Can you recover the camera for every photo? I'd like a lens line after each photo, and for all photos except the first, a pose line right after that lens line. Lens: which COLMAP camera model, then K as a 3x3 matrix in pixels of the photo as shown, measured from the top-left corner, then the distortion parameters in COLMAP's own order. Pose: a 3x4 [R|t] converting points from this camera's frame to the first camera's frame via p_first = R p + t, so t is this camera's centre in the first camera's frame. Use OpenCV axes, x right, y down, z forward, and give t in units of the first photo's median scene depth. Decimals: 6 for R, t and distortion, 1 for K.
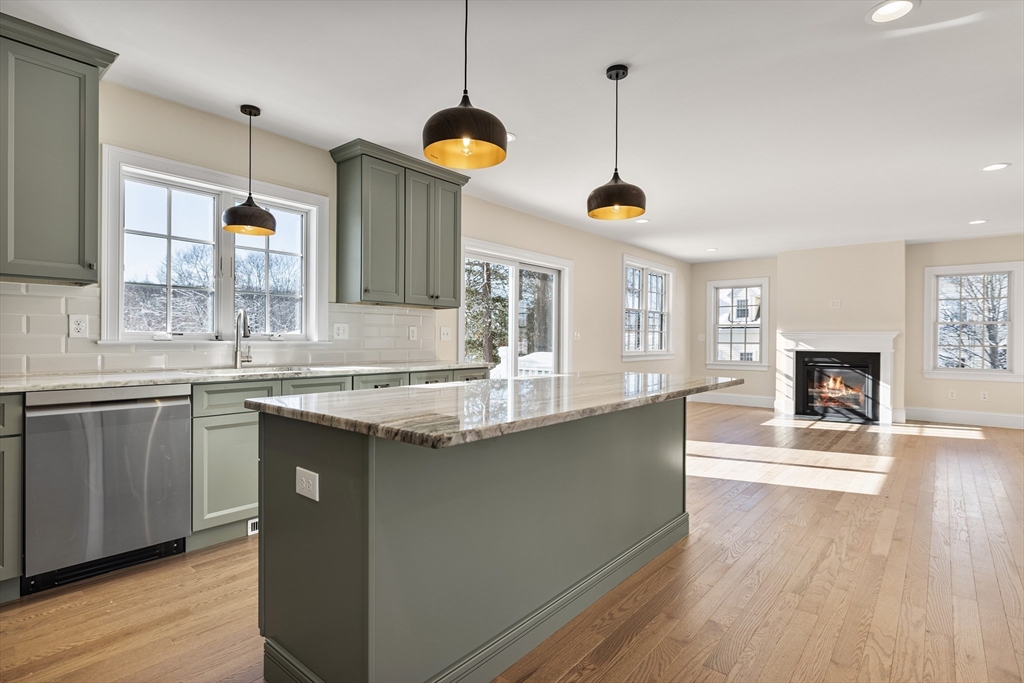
lens RADIAL K [[514.7, 0, 509.9], [0, 514.7, 339.5], [0, 0, 1]] dist [0.001166, 0.000223]
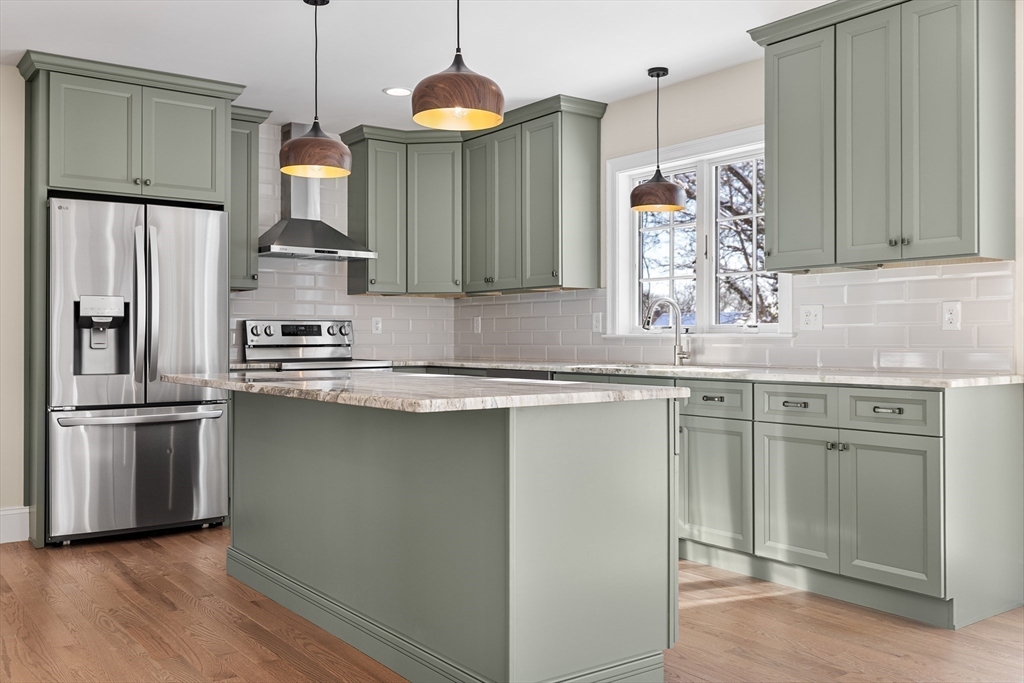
lens RADIAL K [[922.5, 0, 511.9], [0, 922.5, 332.4], [0, 0, 1]] dist [0.004328, -0.001135]
pose [[-0.239789, -0.015986, -0.970693, 1.078337], [-0.001780, 0.999870, -0.016026, 0.026413], [0.970823, -0.002115, -0.239786, 1.131406]]
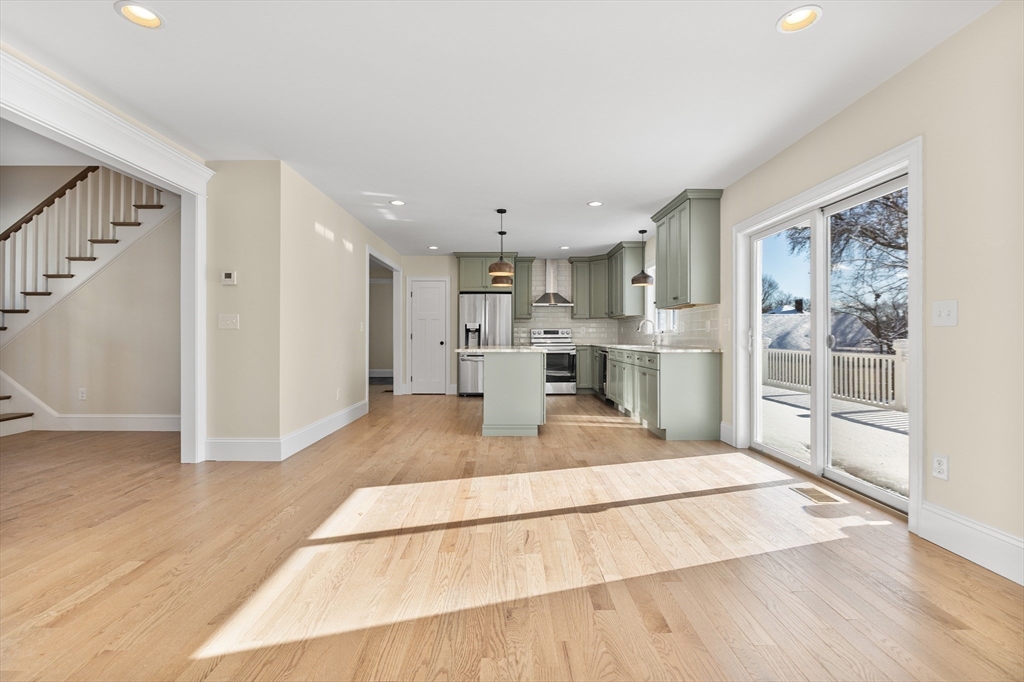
lens RADIAL K [[460.6, 0, 510.9], [0, 460.6, 336.4], [0, 0, 1]] dist [0.002216, 0.000021]
pose [[-0.764808, -0.009472, -0.644189, 1.212355], [-0.007839, 0.999955, -0.005397, 0.030828], [0.644211, 0.000922, -0.764847, 2.018296]]
